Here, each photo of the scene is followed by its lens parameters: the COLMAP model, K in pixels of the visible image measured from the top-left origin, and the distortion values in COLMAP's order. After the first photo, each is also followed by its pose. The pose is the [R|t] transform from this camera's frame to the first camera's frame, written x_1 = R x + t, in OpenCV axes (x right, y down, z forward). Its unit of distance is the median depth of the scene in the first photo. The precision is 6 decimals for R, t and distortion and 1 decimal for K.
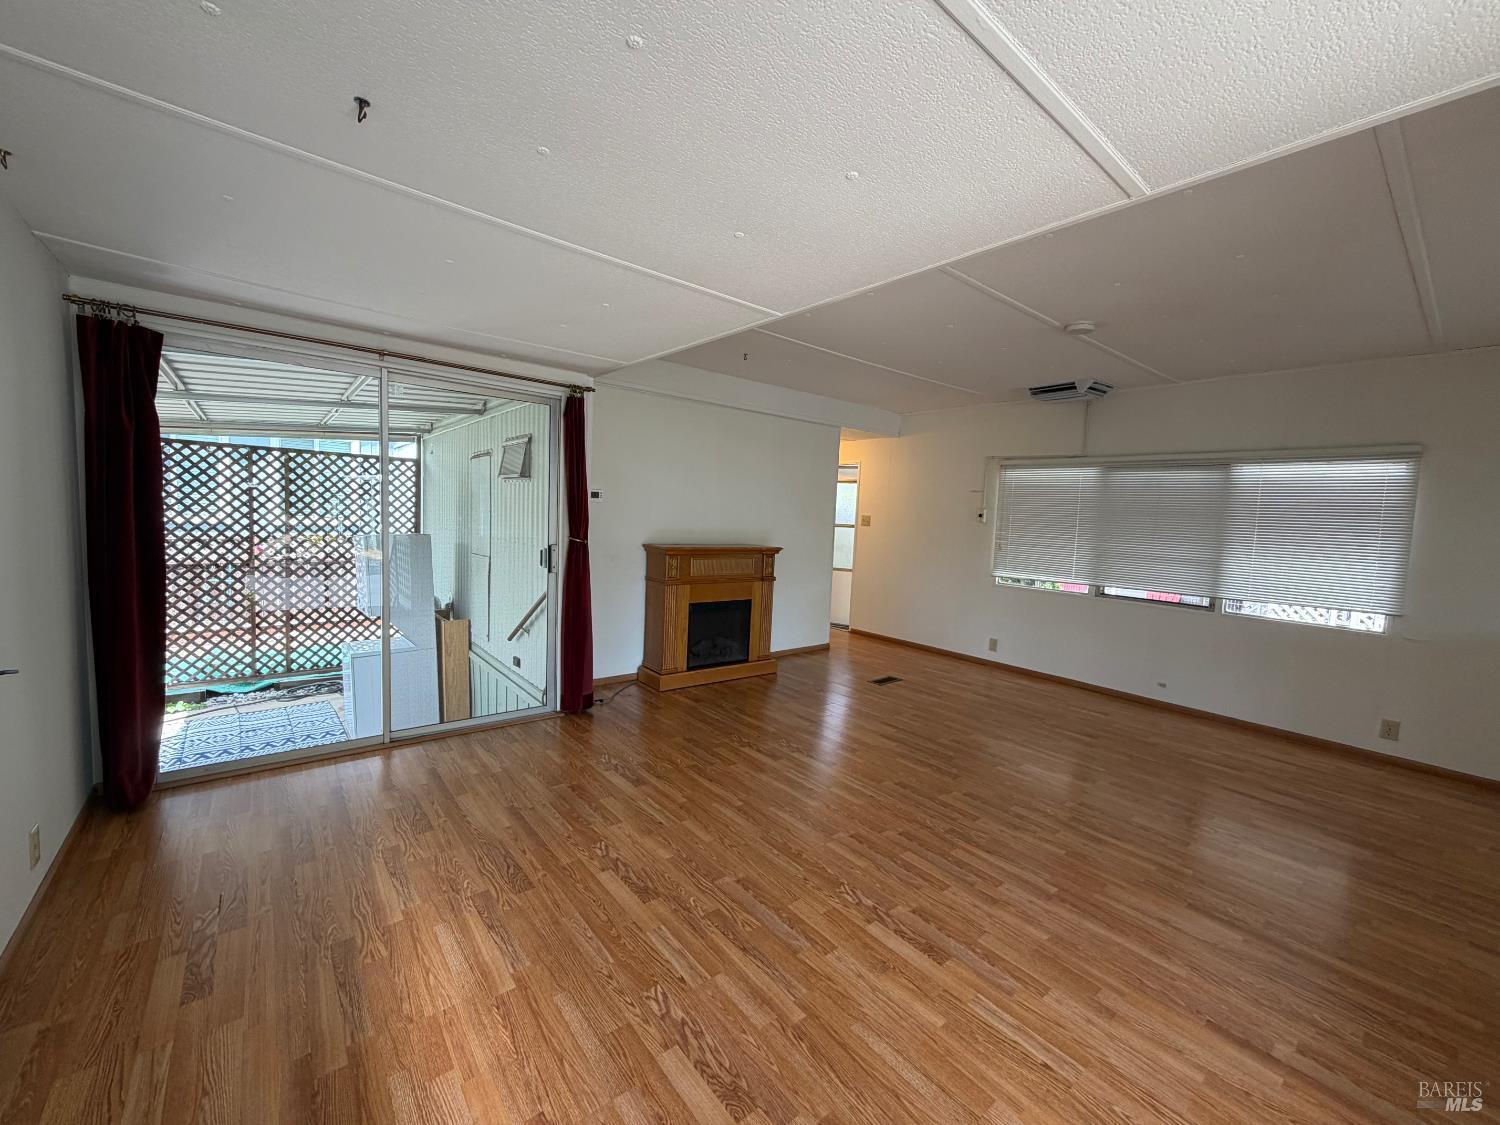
lens RADIAL K [[598.5, 0, 748.2], [0, 598.5, 568.0], [0, 0, 1]] dist [-0.000027, 0.000475]
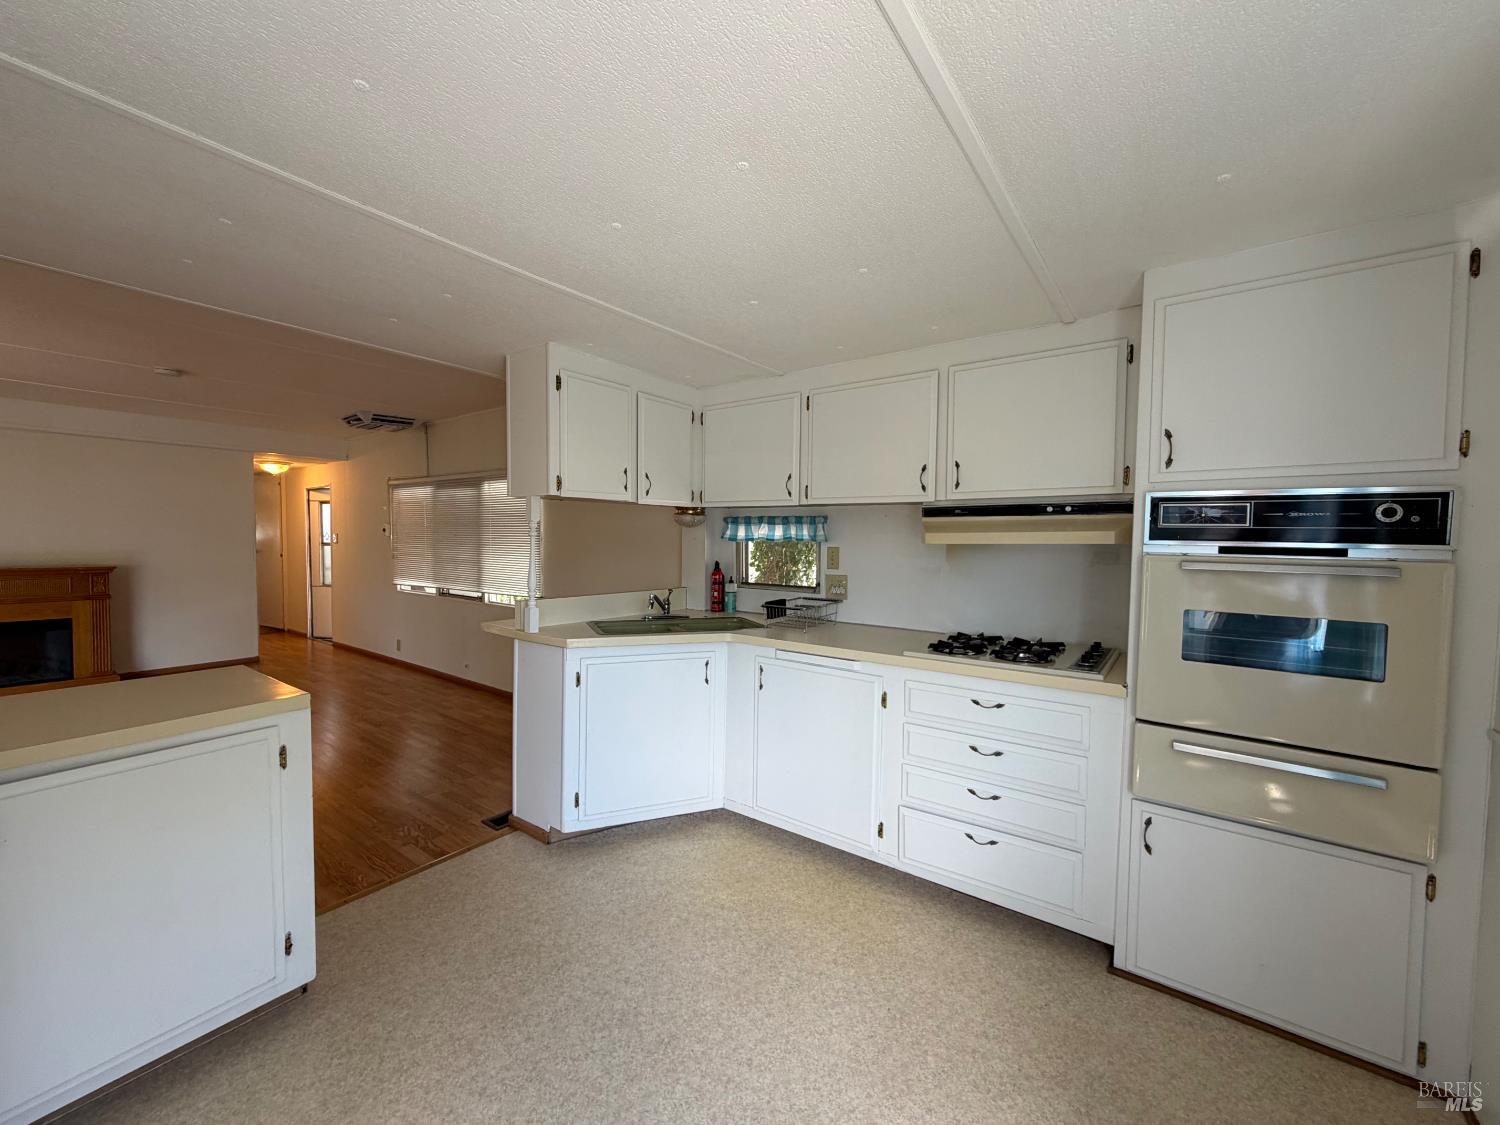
lens RADIAL K [[598.5, 0, 750.6], [0, 598.5, 568.7], [0, 0, 1]] dist [-0.000027, 0.000475]
pose [[0.968232, -0.045035, 0.245965, 1.224877], [0.053875, 0.998117, -0.029328, 0.083790], [-0.244181, 0.041648, 0.968835, -0.392490]]
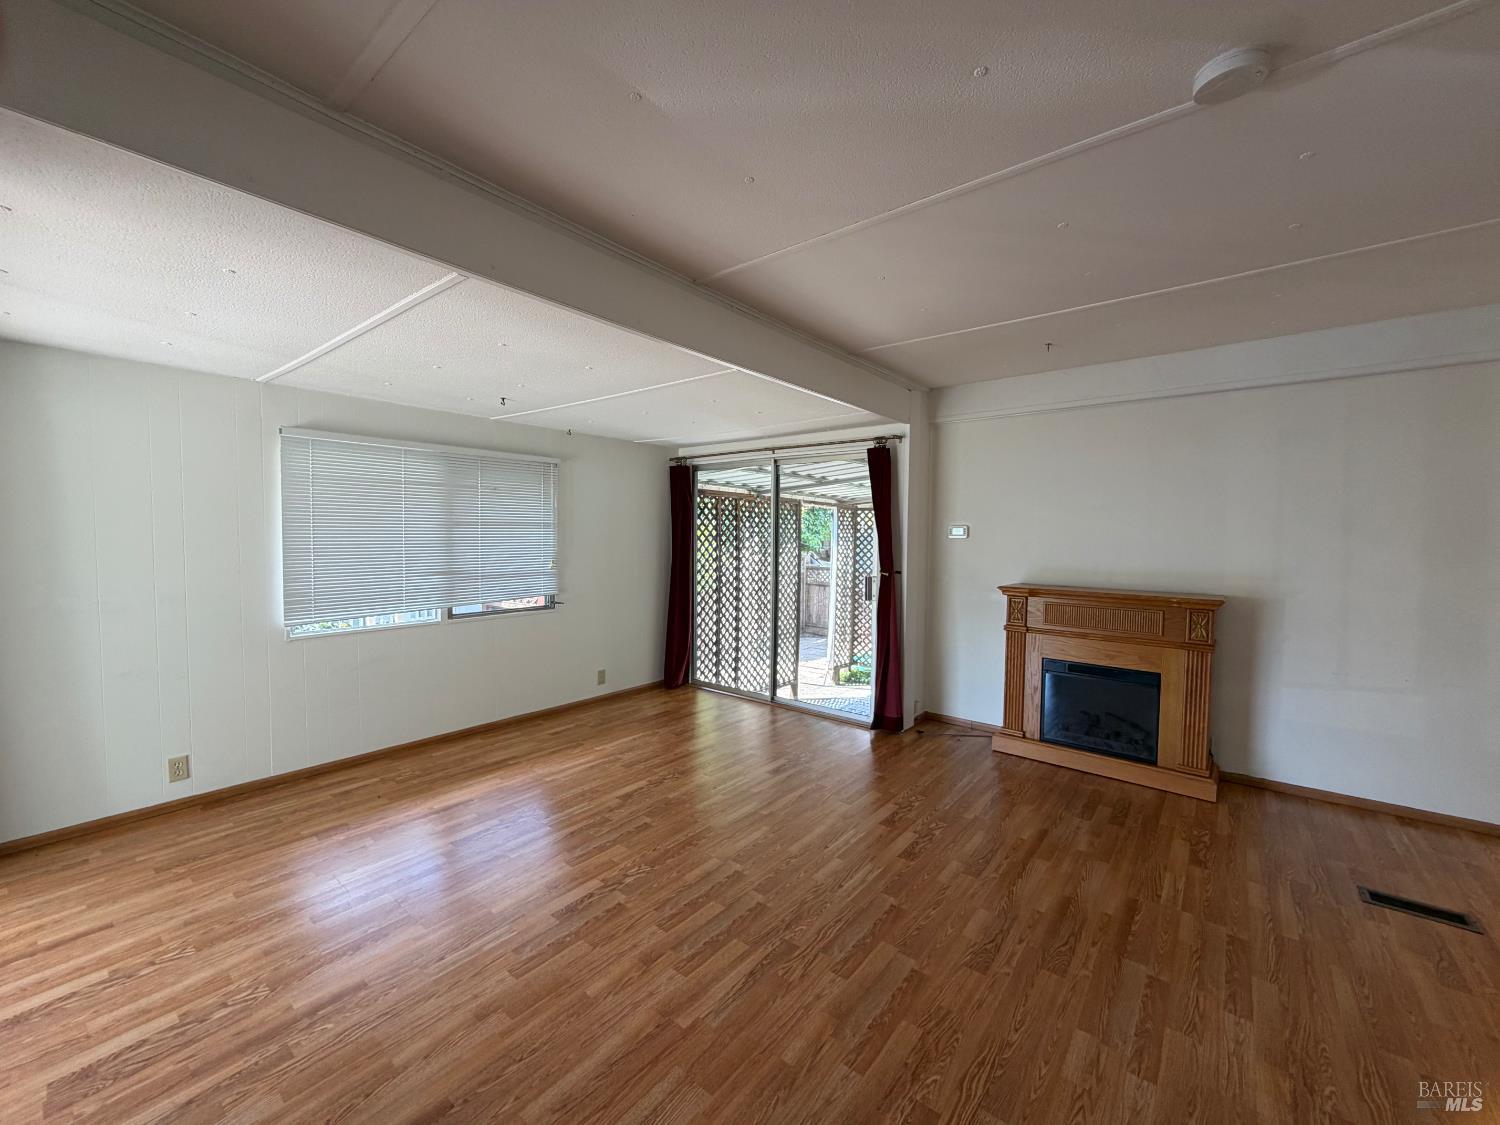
lens RADIAL K [[598.5, 0, 741.5], [0, 598.5, 567.1], [0, 0, 1]] dist [-0.000027, 0.000475]
pose [[0.202565, 0.009860, -0.979219, 0.790293], [-0.091348, 0.995780, -0.008870, -0.024561], [0.974999, 0.091246, 0.202611, 0.541076]]
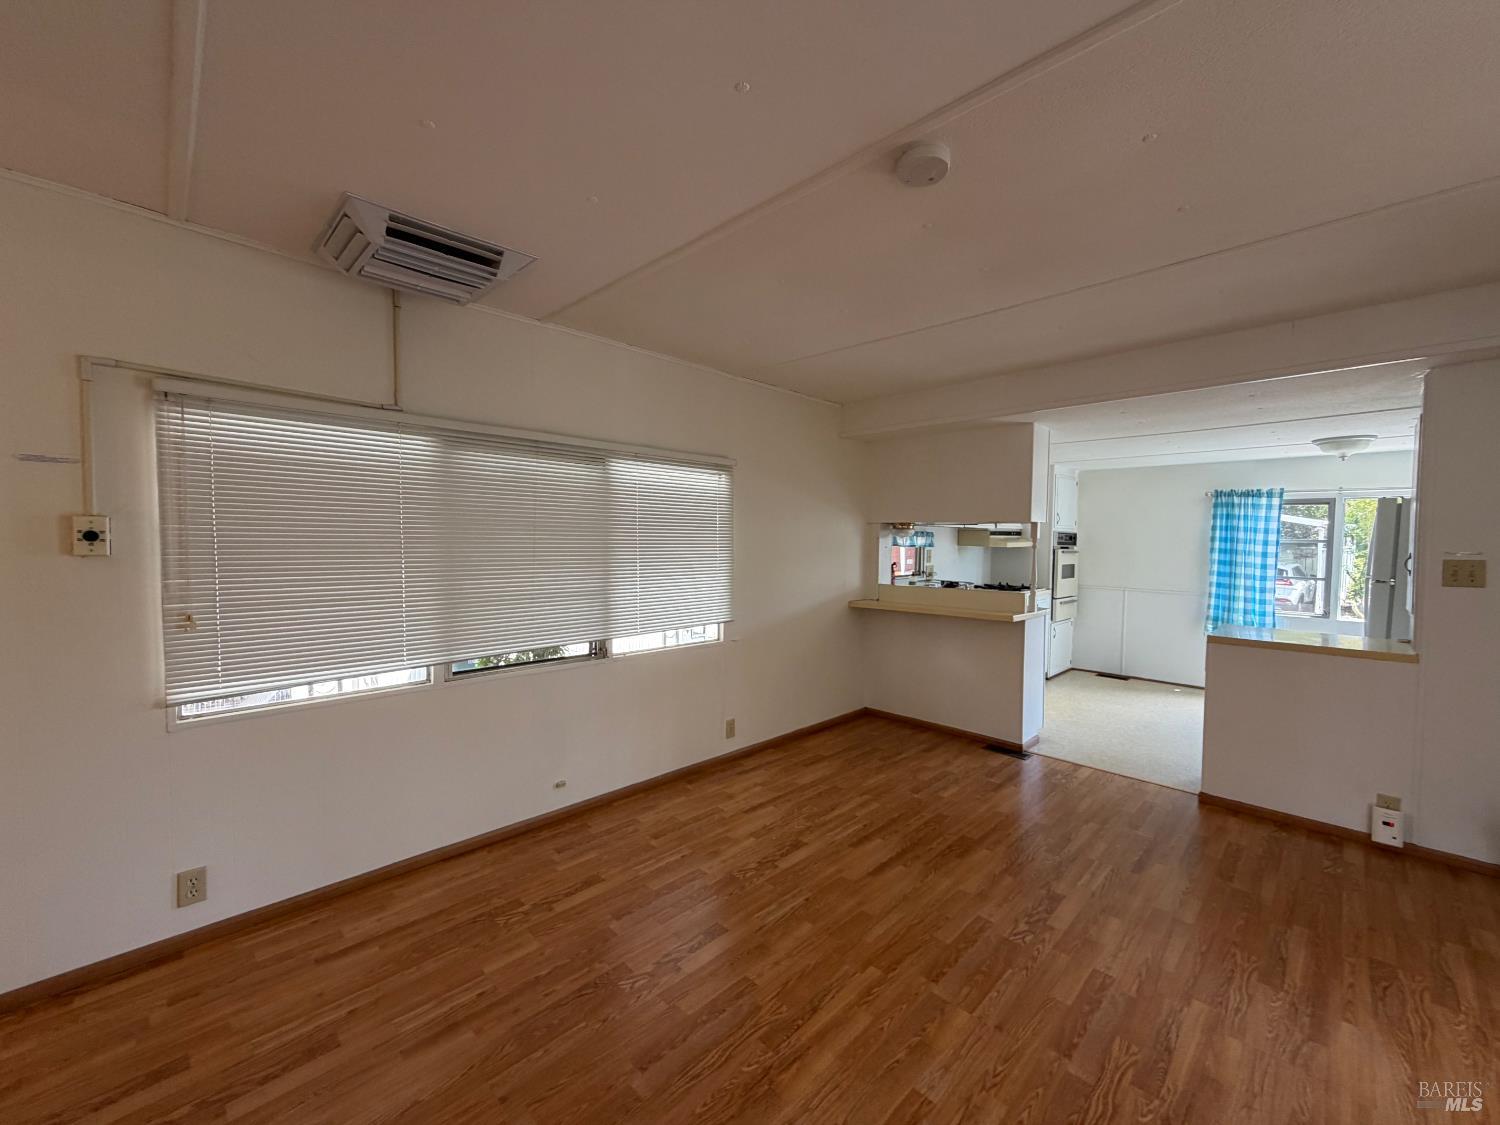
lens RADIAL K [[598.5, 0, 744.4], [0, 598.5, 563.8], [0, 0, 1]] dist [-0.000027, 0.000475]
pose [[-0.098062, -0.086949, 0.991375, 0.051059], [0.079528, 0.992305, 0.094897, -0.118866], [-0.991998, 0.088148, -0.090392, 1.075087]]
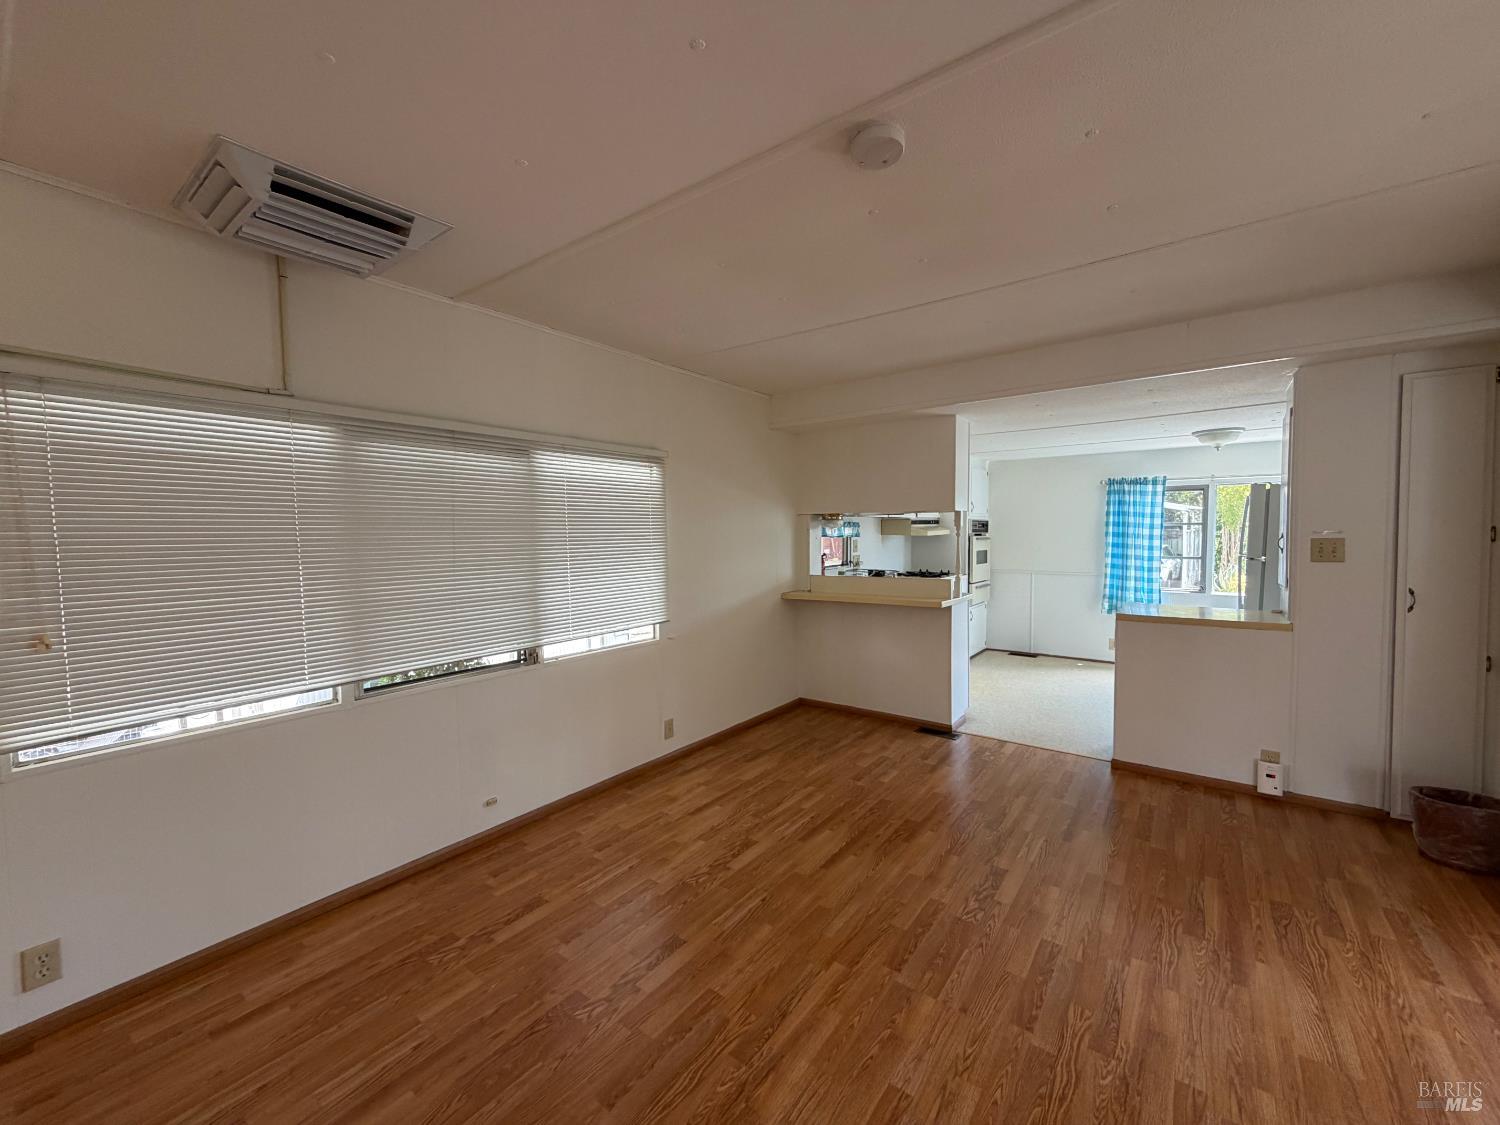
lens RADIAL K [[598.5, 0, 744.5], [0, 598.5, 563.1], [0, 0, 1]] dist [-0.000027, 0.000475]
pose [[-0.235326, -0.092421, 0.967512, 0.078957], [0.092875, 0.988775, 0.117042, -0.121085], [-0.967469, 0.117401, -0.224100, 1.101648]]
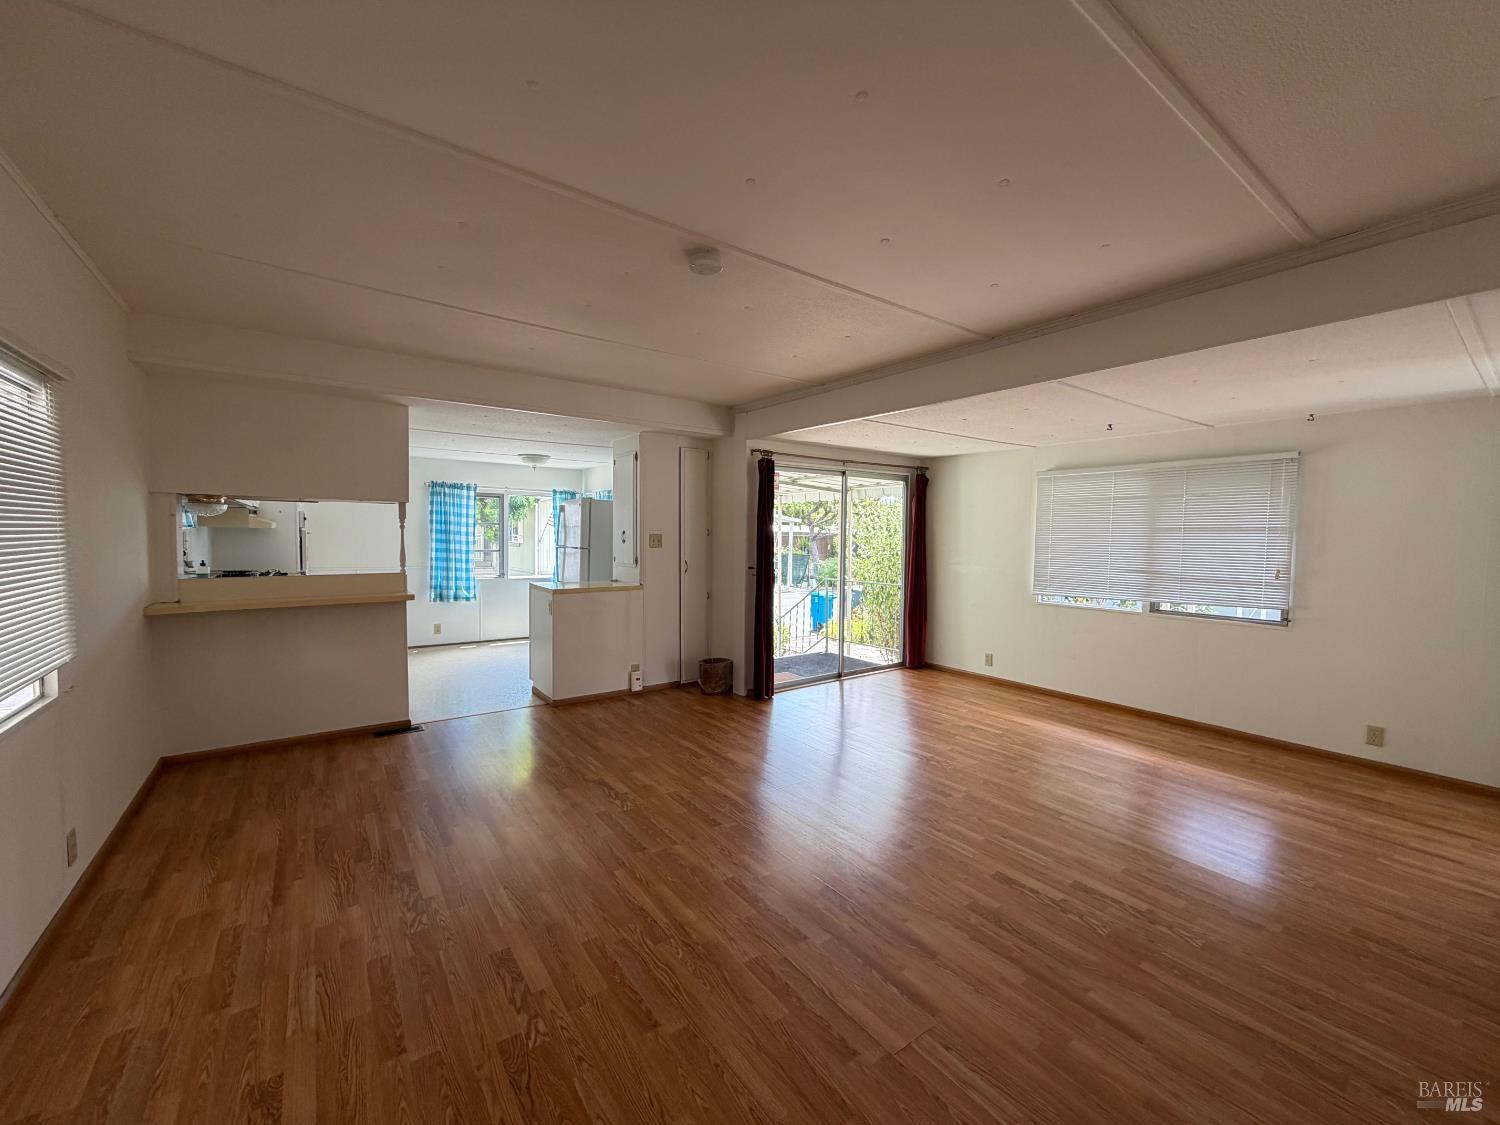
lens RADIAL K [[598.5, 0, 748.0], [0, 598.5, 563.3], [0, 0, 1]] dist [-0.000027, 0.000475]
pose [[-0.996936, -0.060321, 0.049807, 0.397239], [-0.052510, 0.987966, 0.145485, -0.133861], [-0.057983, 0.142424, -0.988106, 1.549176]]
